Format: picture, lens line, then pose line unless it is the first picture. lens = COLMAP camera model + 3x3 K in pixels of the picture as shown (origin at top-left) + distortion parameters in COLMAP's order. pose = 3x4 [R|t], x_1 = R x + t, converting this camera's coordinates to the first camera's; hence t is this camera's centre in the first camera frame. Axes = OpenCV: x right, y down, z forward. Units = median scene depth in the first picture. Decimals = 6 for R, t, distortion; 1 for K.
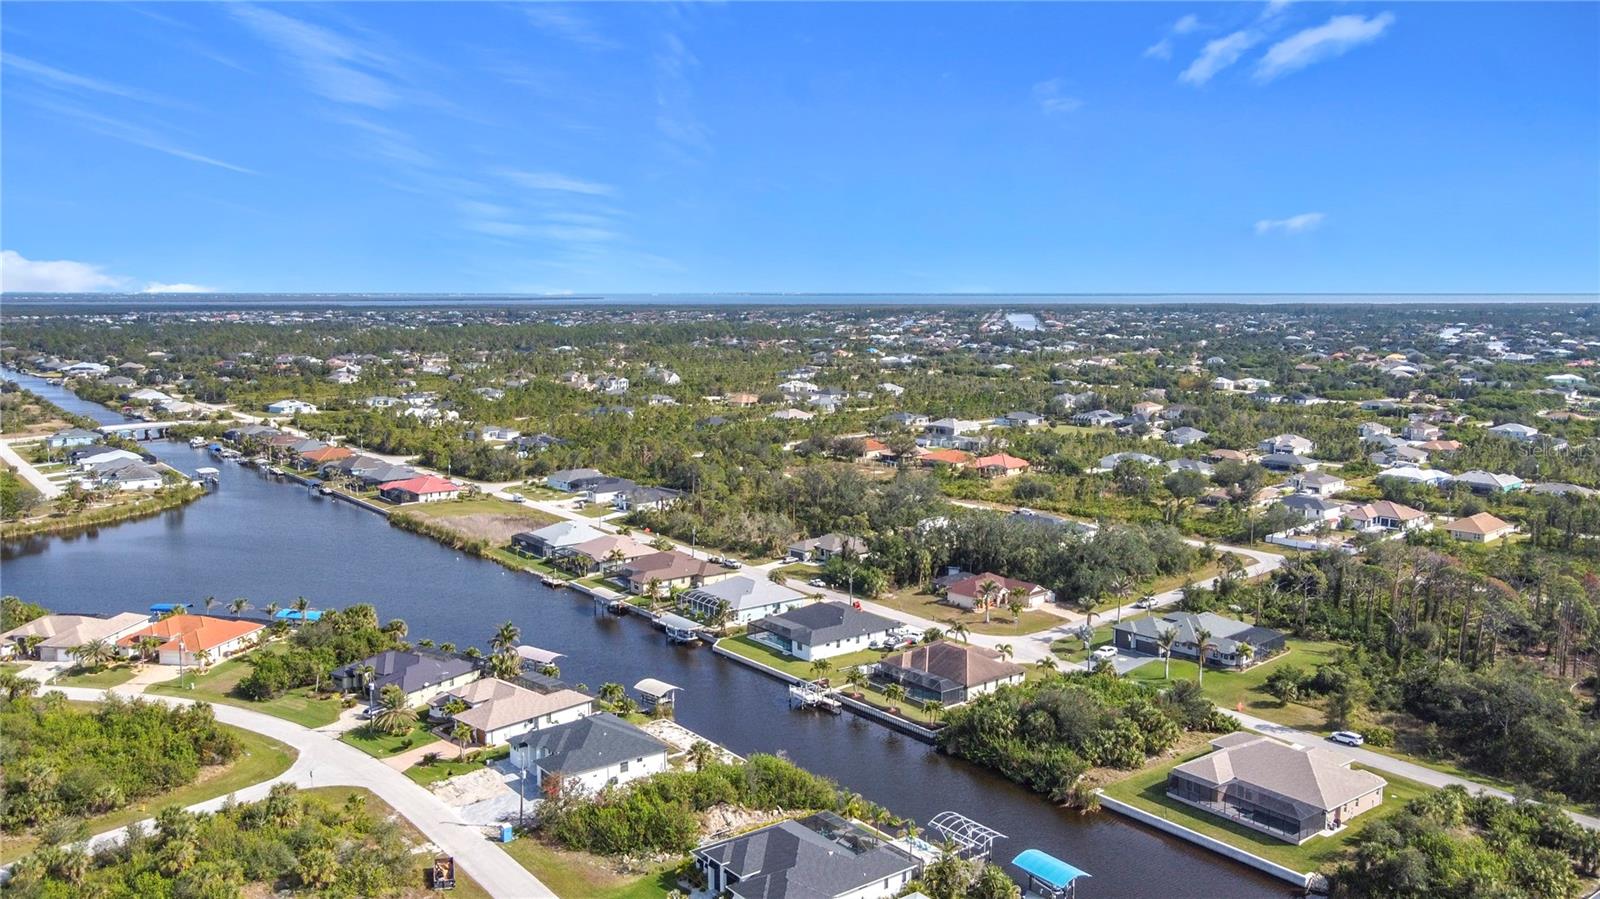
lens RADIAL K [[1281.8, 0, 800.0], [0, 1281.8, 449.5], [0, 0, 1]] dist [-0.000778, 0.042336]
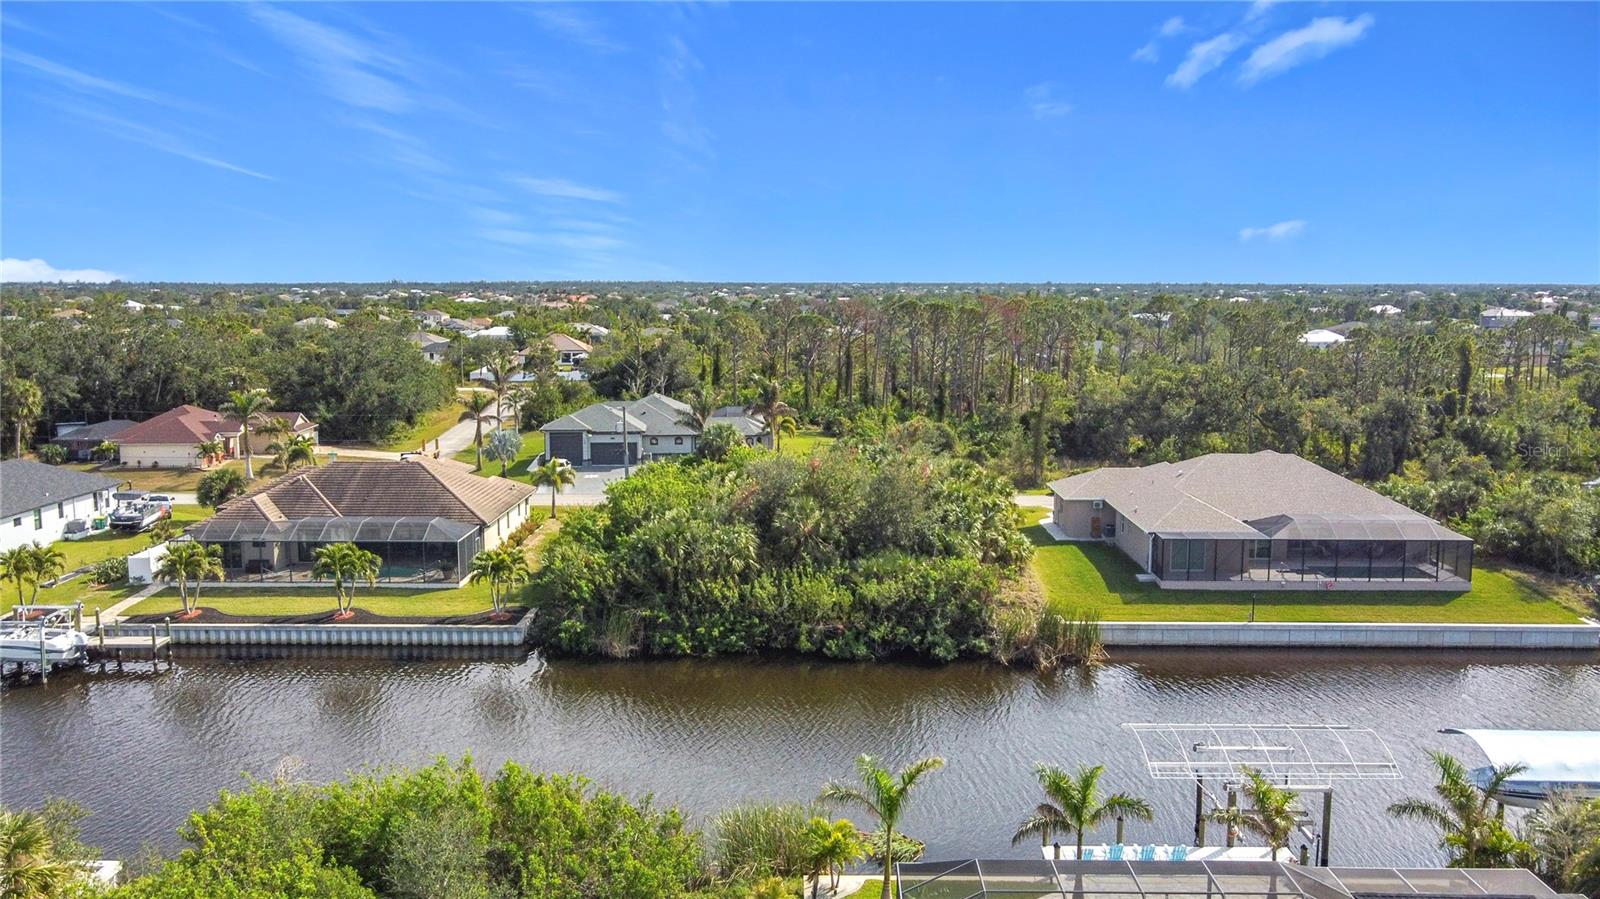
lens RADIAL K [[1255.6, 0, 801.1], [0, 1255.6, 438.4], [0, 0, 1]] dist [-0.009775, 0.040704]
pose [[0.626758, -0.098479, 0.772966, -0.088934], [0.101373, 0.993856, 0.044423, 0.114018], [-0.772592, 0.050515, 0.632891, 0.507121]]
